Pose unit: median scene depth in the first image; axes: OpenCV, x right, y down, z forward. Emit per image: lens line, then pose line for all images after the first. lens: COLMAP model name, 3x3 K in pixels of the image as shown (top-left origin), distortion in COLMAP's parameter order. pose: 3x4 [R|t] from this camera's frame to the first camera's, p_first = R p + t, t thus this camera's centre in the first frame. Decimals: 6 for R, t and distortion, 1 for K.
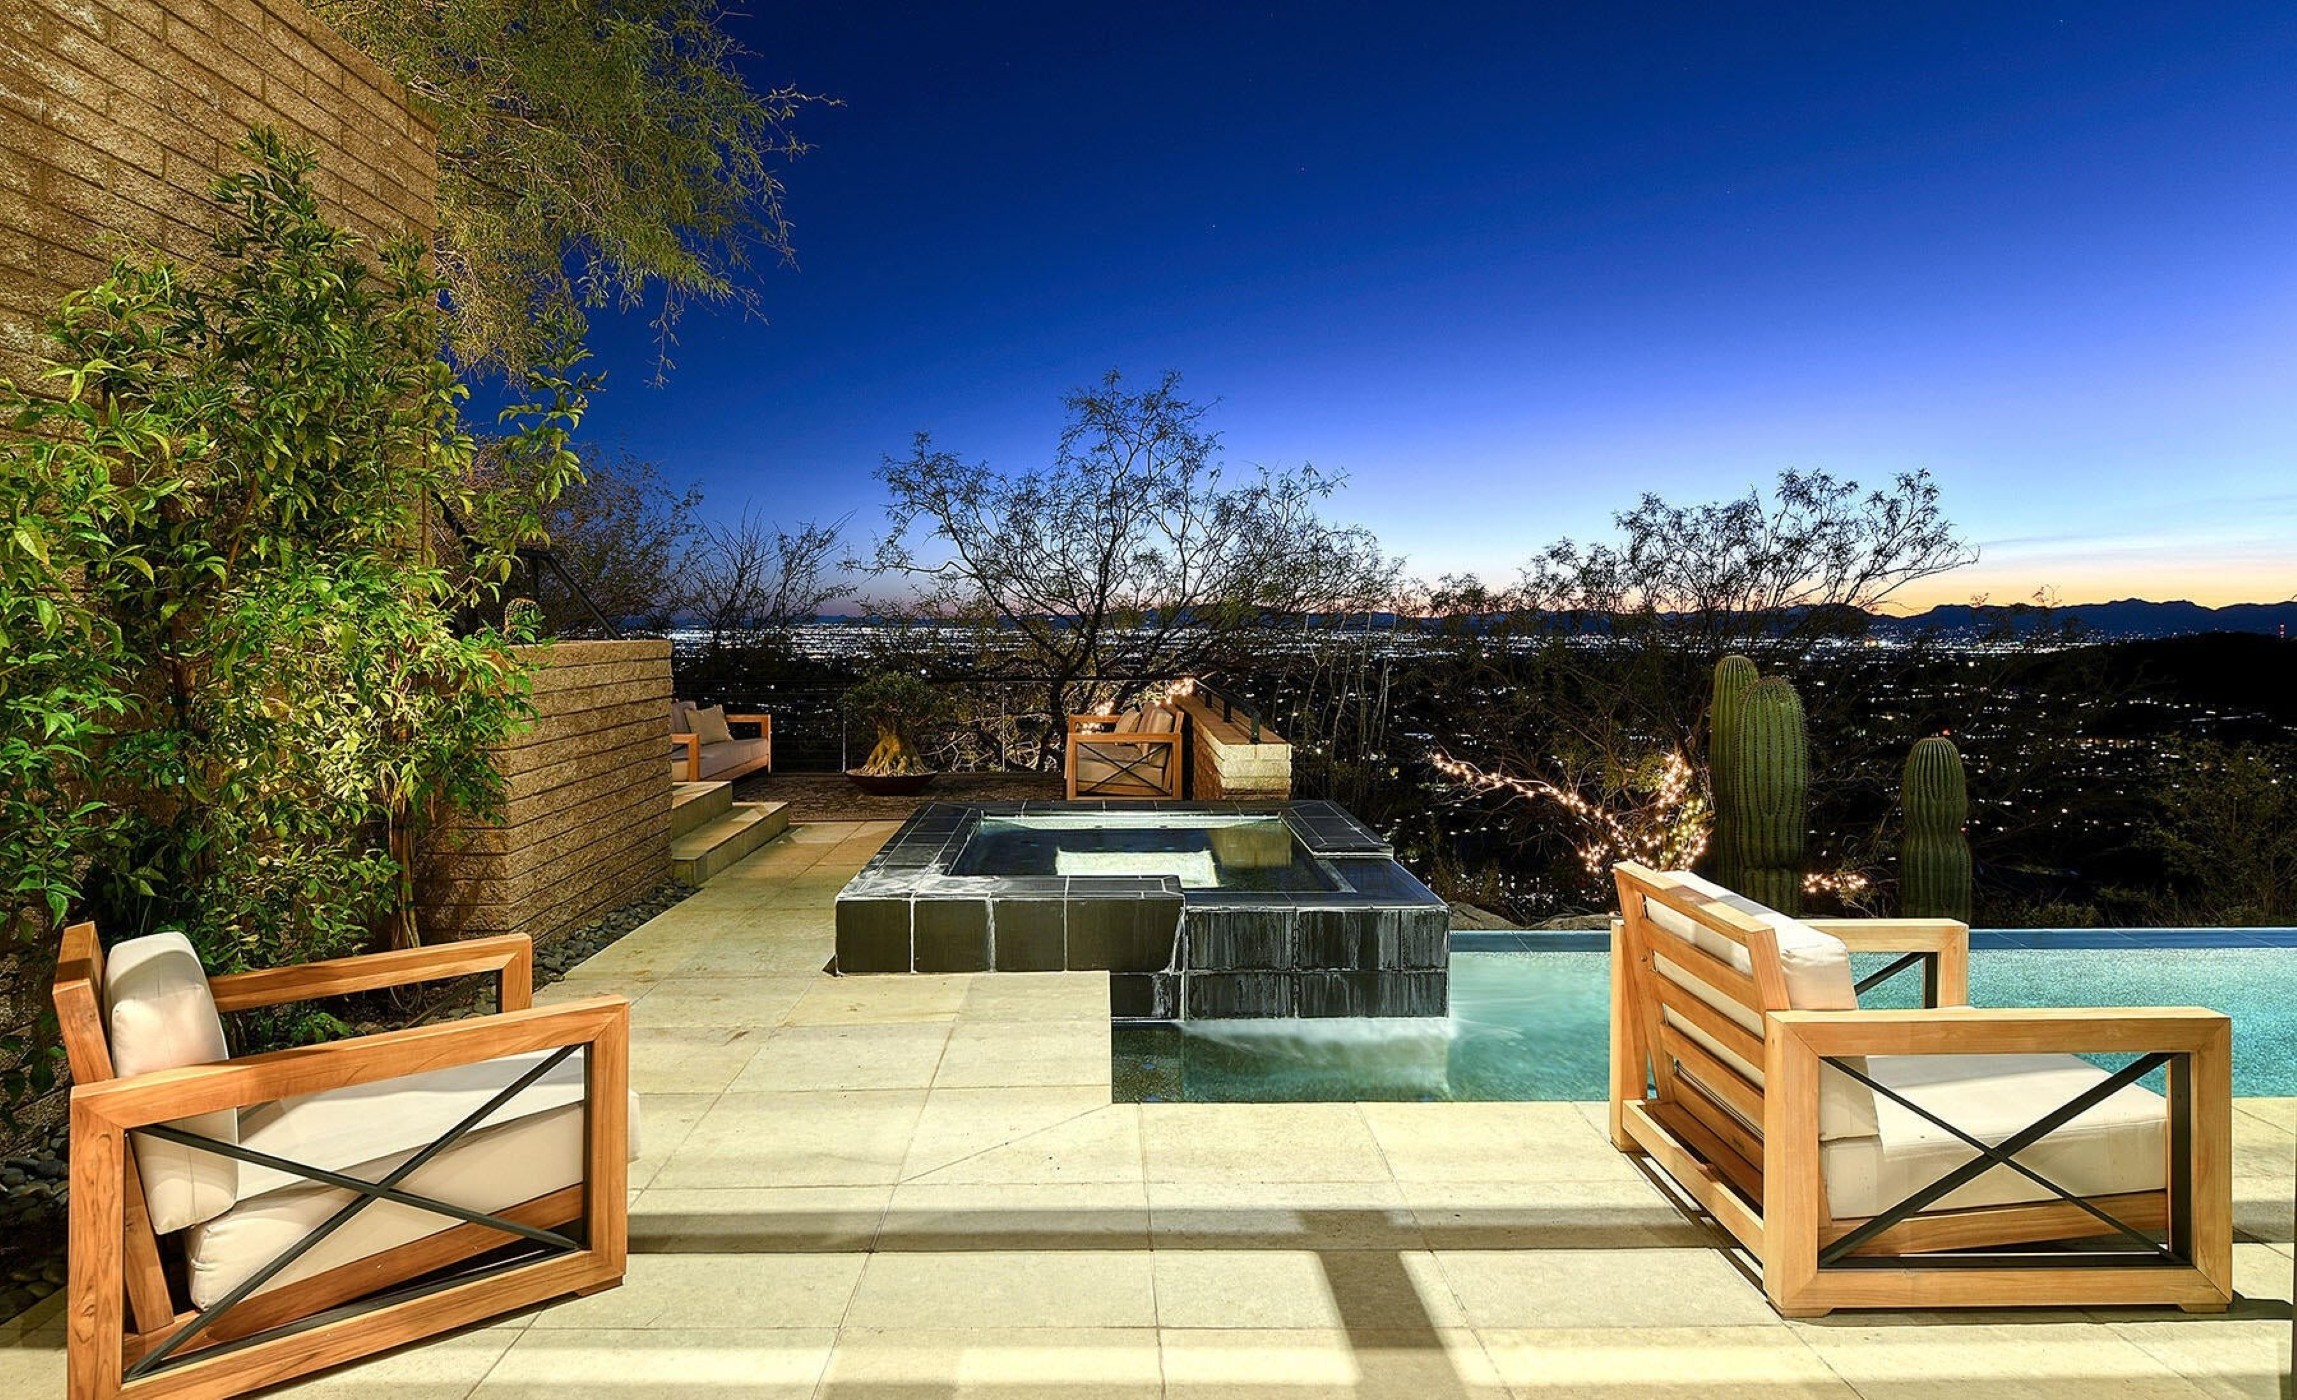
lens RADIAL K [[1352.3, 0, 1207.1], [0, 1352.3, 592.1], [0, 0, 1]] dist [-0.001842, 0.000497]
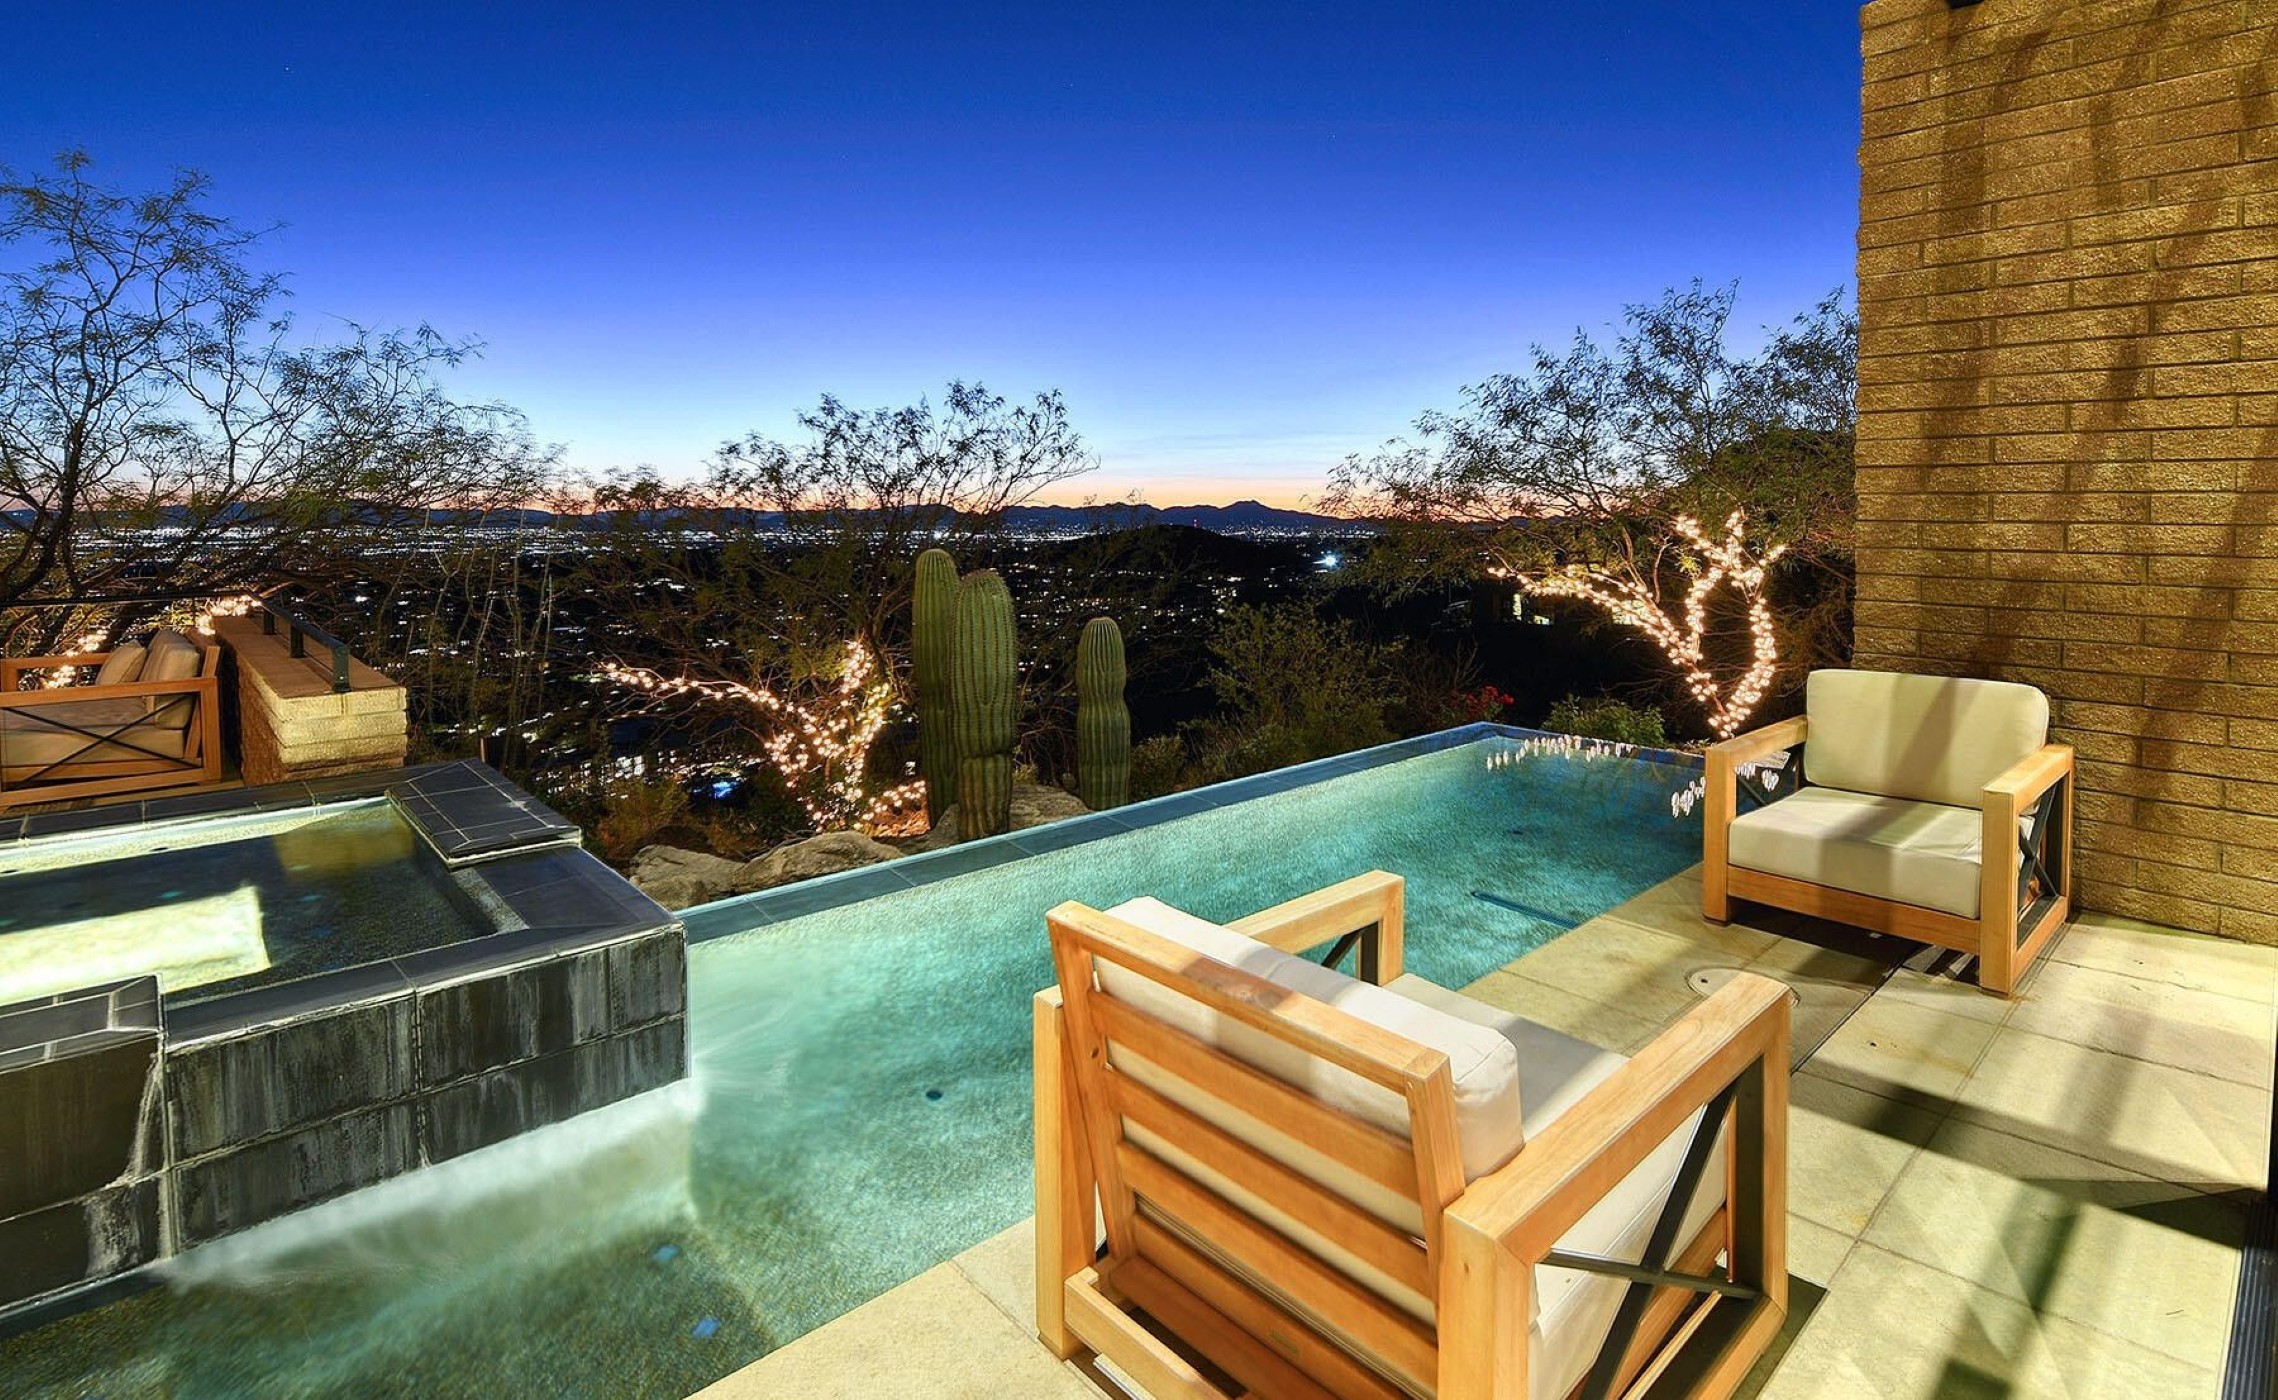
lens RADIAL K [[1106.4, 0, 1233.9], [0, 1106.4, 572.5], [0, 0, 1]] dist [-0.014541, -0.000534]
pose [[0.763398, -0.033061, 0.645082, 0.015222], [-0.012853, 0.997714, 0.066344, 0.004449], [-0.645800, -0.058938, 0.761228, 0.173477]]
